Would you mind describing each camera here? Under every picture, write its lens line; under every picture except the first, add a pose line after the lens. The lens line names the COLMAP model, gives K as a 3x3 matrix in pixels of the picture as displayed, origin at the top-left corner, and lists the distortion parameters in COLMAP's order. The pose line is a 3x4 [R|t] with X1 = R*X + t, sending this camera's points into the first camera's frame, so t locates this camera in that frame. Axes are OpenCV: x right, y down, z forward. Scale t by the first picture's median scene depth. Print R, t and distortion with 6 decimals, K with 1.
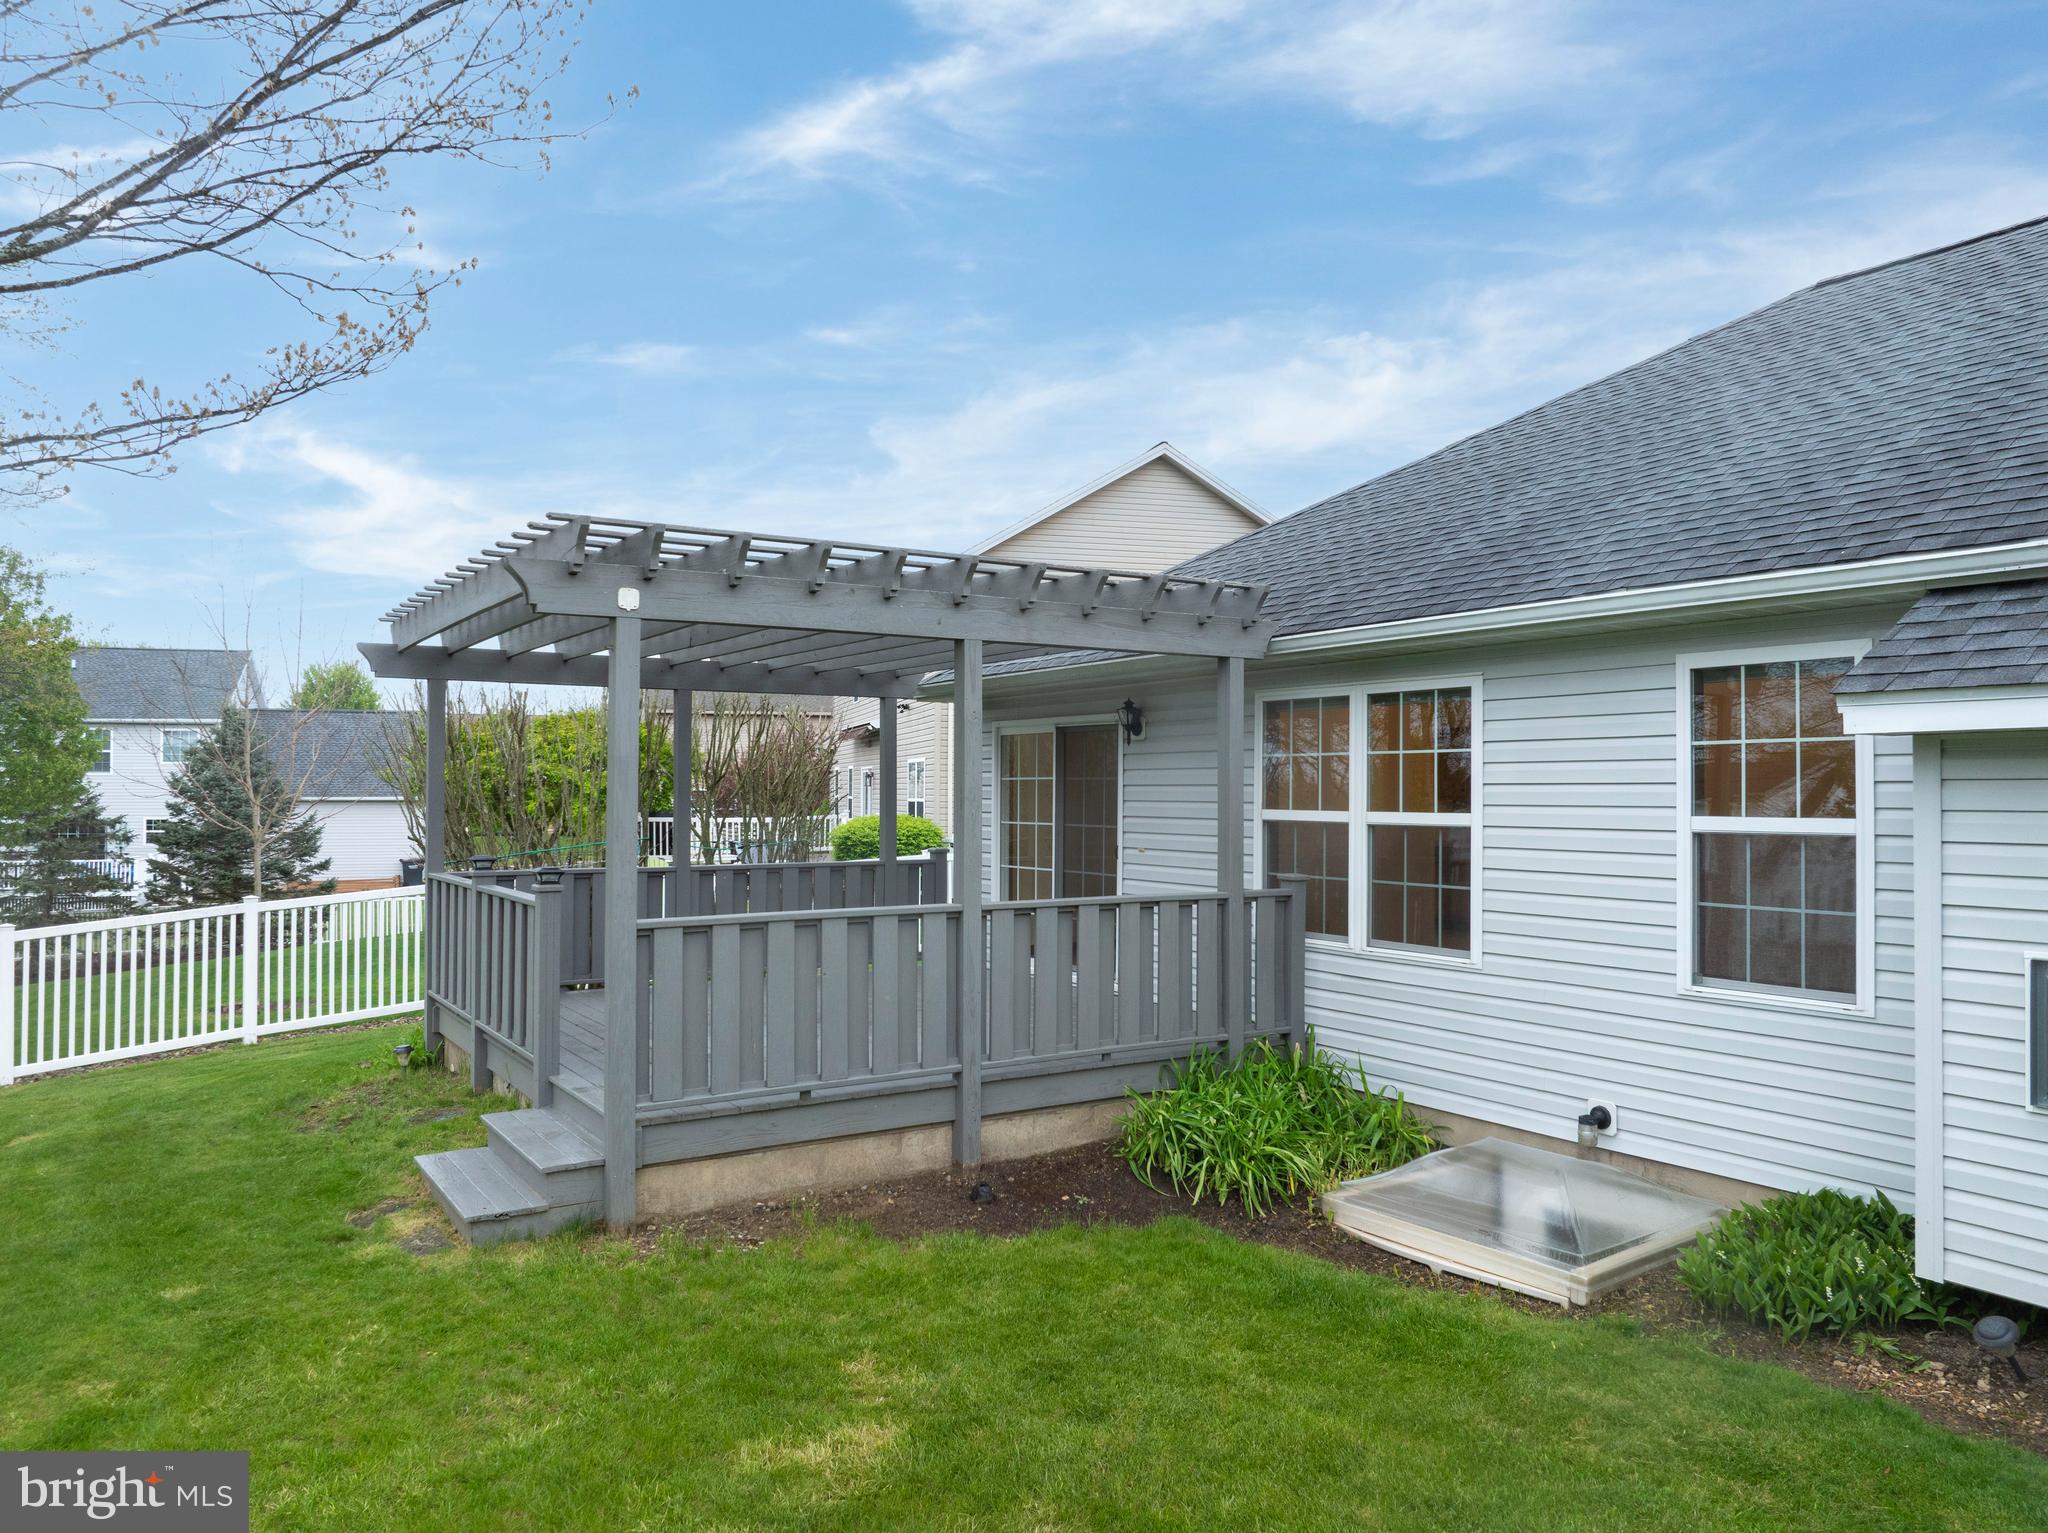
lens RADIAL K [[1452.1, 0, 1024.0], [0, 1452.1, 766.5], [0, 0, 1]] dist [-0.031017, 0.002495]
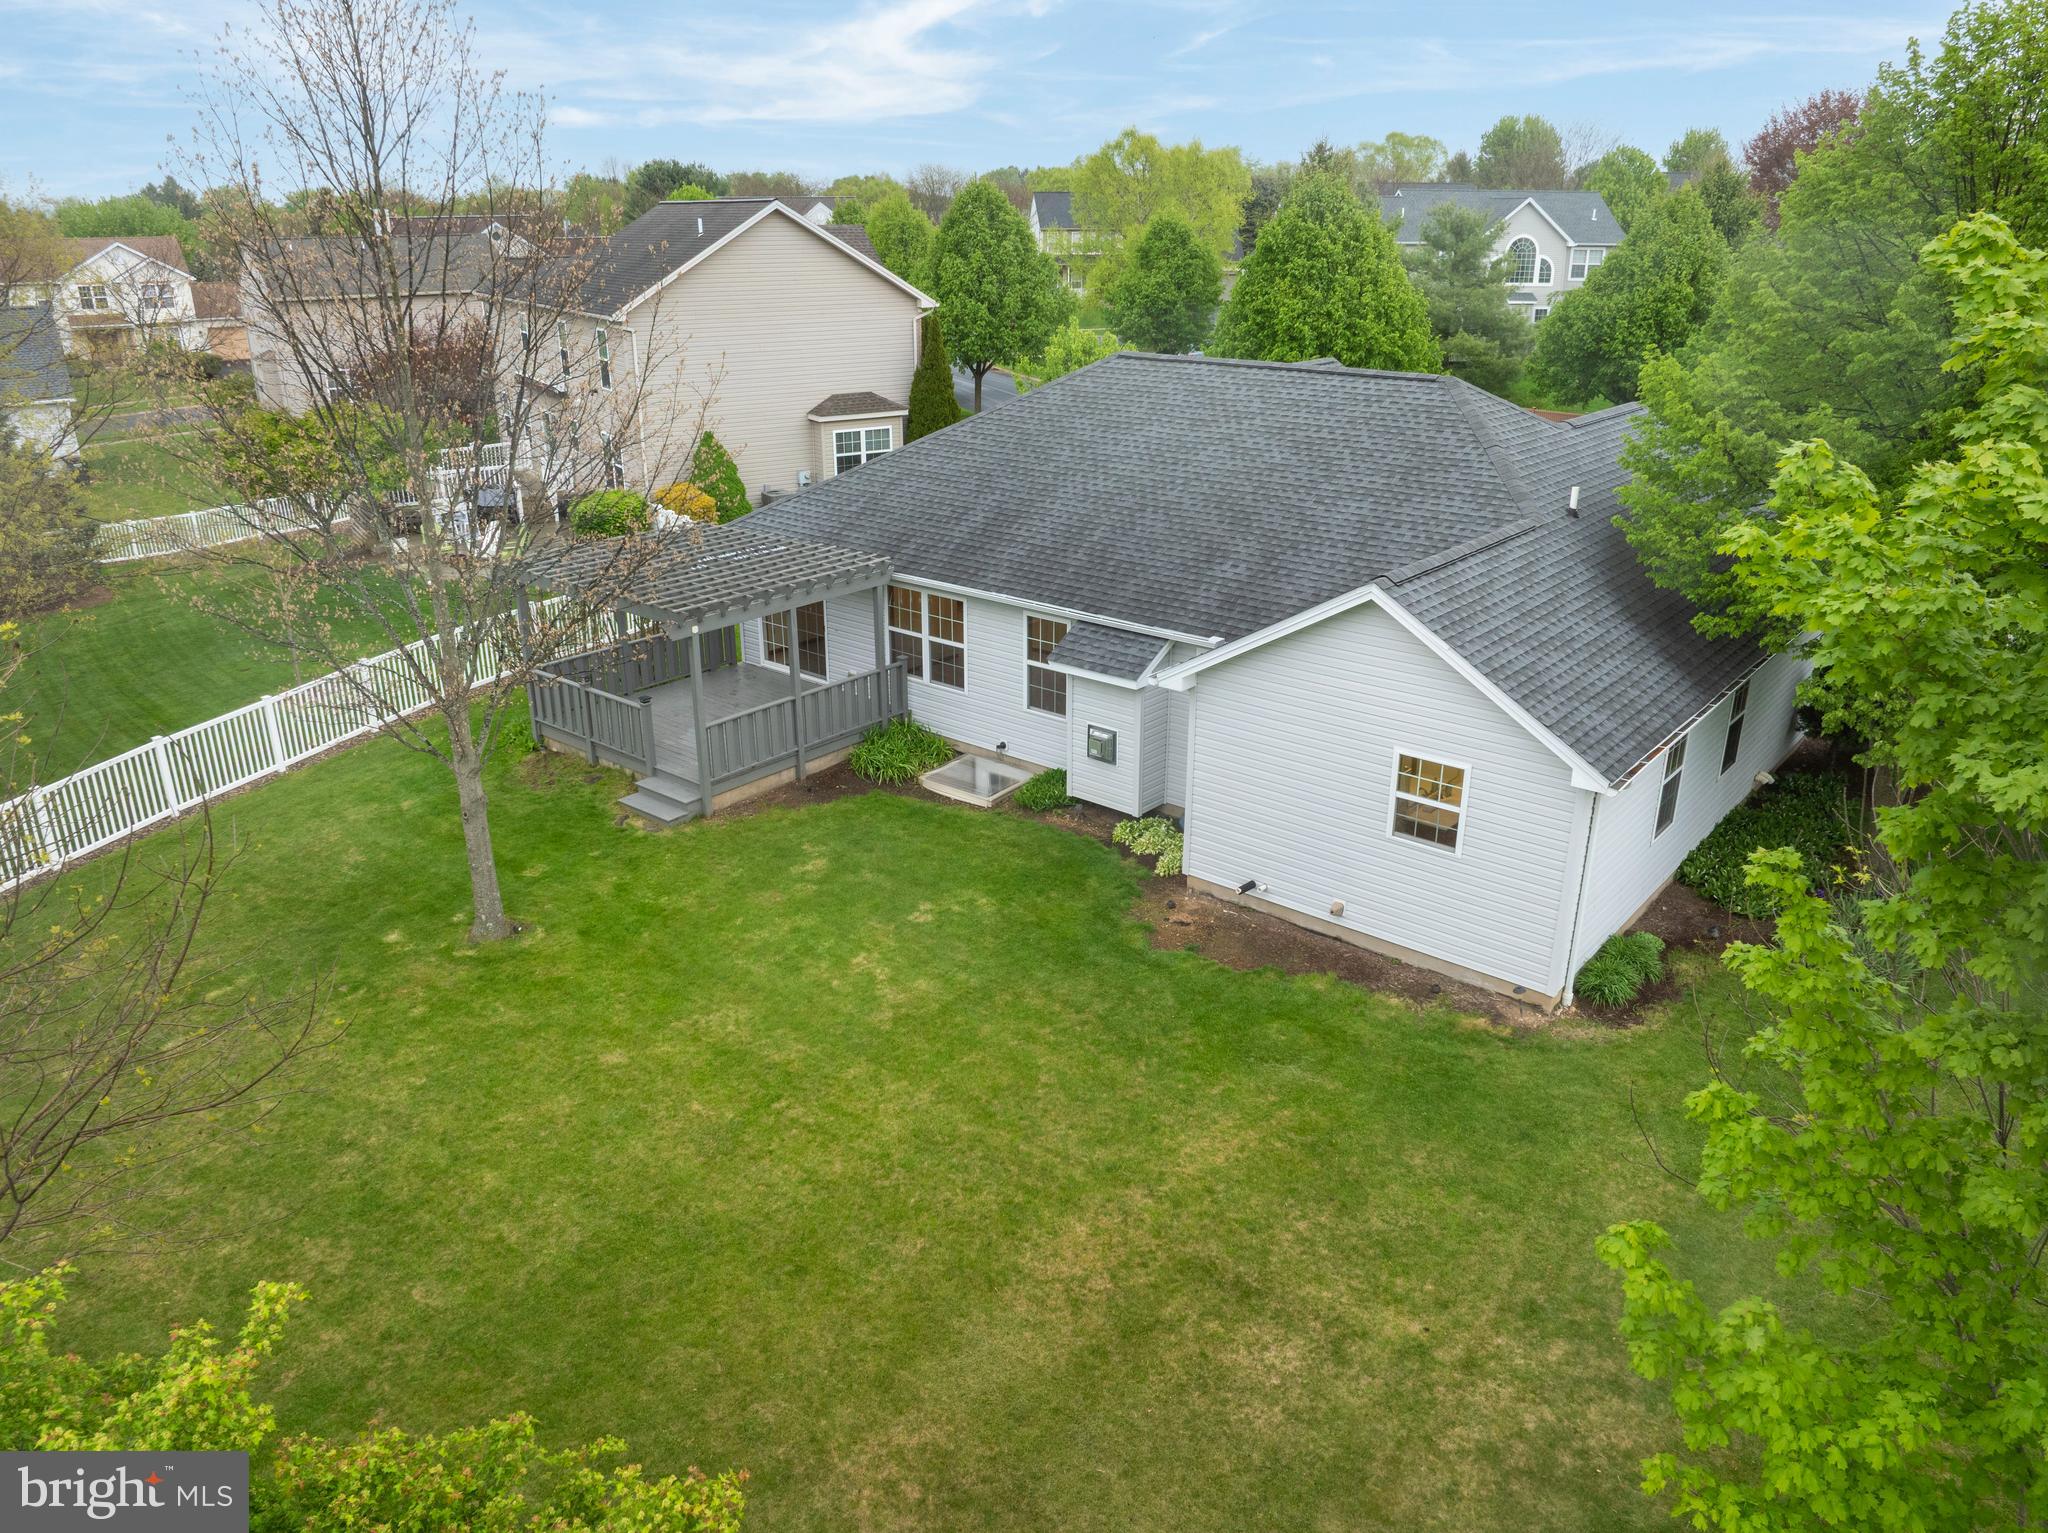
lens RADIAL K [[1452.1, 0, 1024.0], [0, 1452.1, 766.5], [0, 0, 1]] dist [-0.031017, 0.002495]
pose [[0.955619, -0.110663, 0.273030, -0.424465], [0.000622, 0.927525, 0.373760, -0.884278], [-0.294604, -0.357002, 0.886430, -1.817863]]
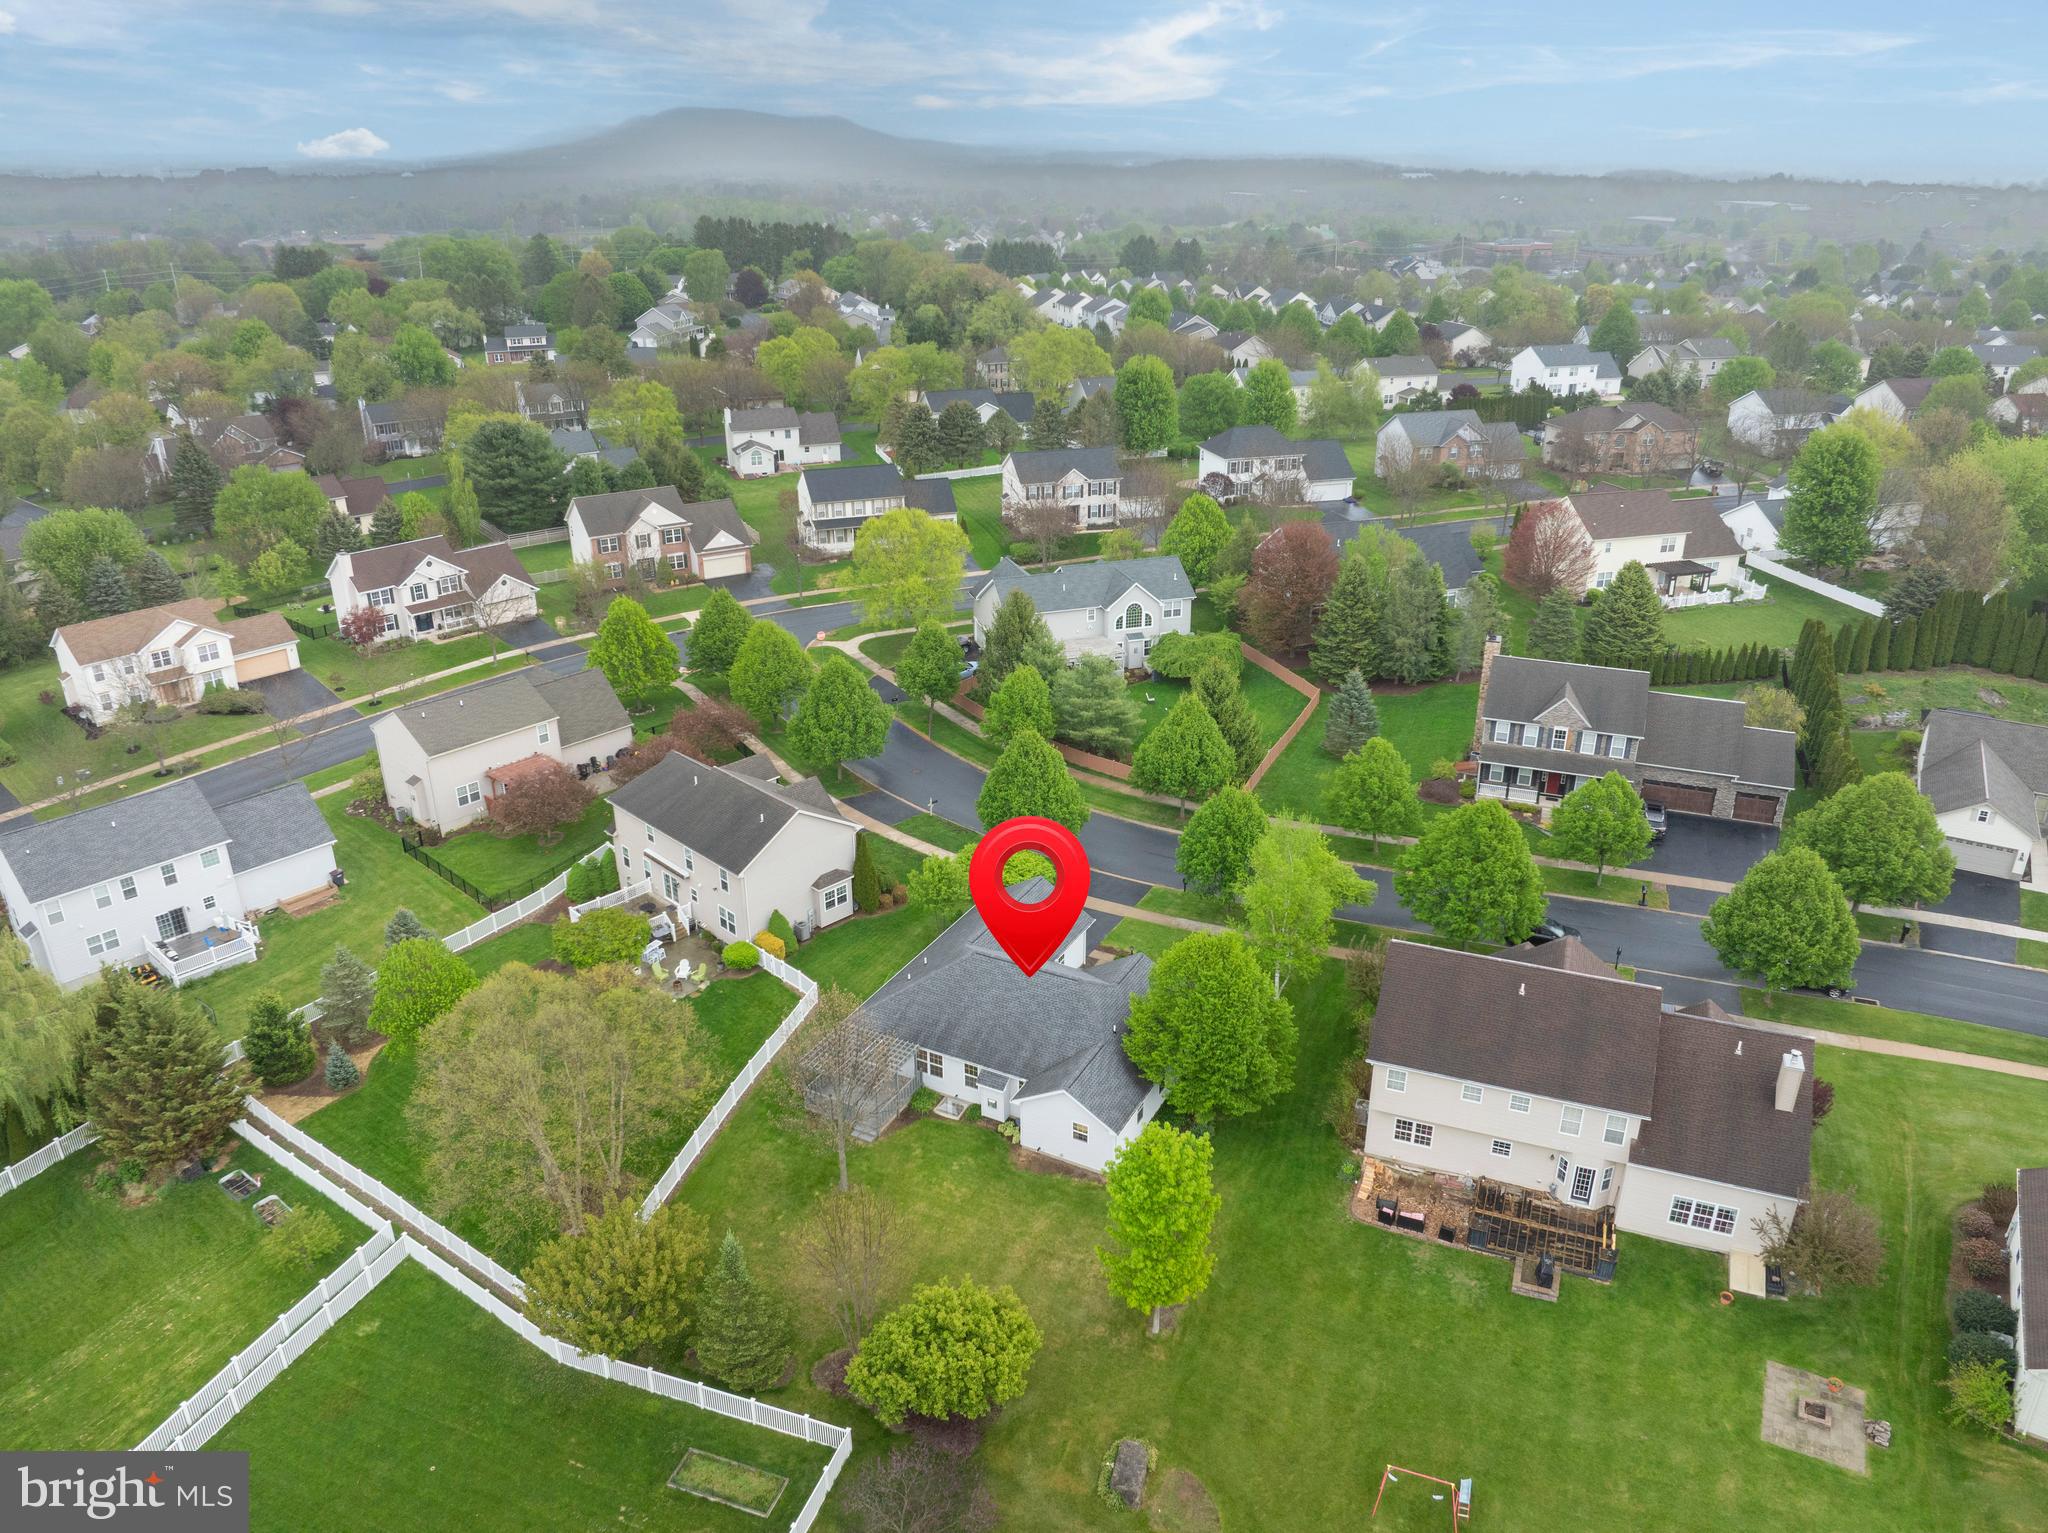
lens RADIAL K [[1452.1, 0, 1024.0], [0, 1452.1, 766.5], [0, 0, 1]] dist [-0.031017, 0.002495]
pose [[0.870723, -0.206208, 0.446452, -3.237104], [0.003411, 0.910352, 0.413822, -6.015620], [-0.491761, -0.358801, 0.793368, -6.443286]]
